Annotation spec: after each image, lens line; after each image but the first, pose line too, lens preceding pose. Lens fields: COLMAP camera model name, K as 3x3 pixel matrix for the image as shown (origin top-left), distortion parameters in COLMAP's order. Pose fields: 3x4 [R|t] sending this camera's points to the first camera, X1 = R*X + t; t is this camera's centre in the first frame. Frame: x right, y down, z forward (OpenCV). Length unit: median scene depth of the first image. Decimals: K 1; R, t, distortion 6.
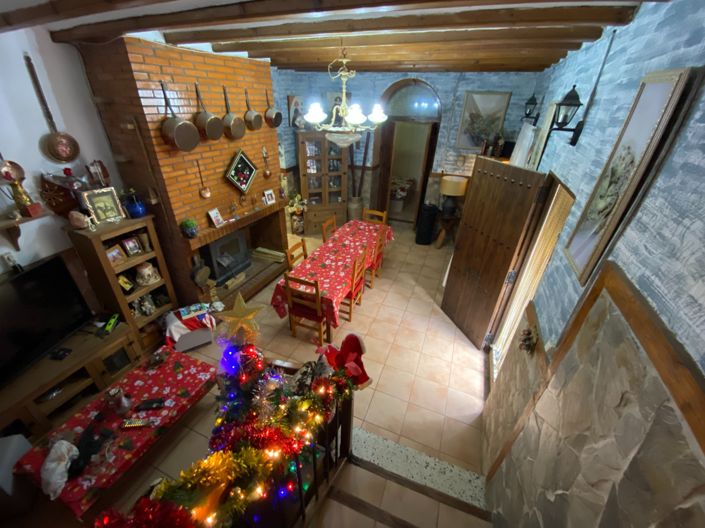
lens RADIAL K [[284.9, 0, 350.1], [0, 284.9, 265.0], [0, 0, 1]] dist [-0.008372, -0.008270]
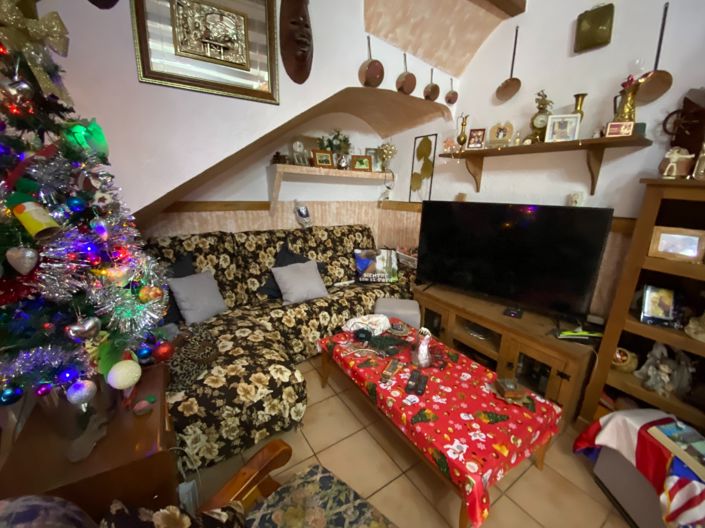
lens RADIAL K [[284.9, 0, 350.5], [0, 284.9, 263.1], [0, 0, 1]] dist [-0.008372, -0.008270]
pose [[-0.566689, 0.172246, -0.805726, -0.096811], [-0.441335, 0.762327, 0.473372, 0.016304], [0.695763, 0.623850, -0.355984, 0.858906]]
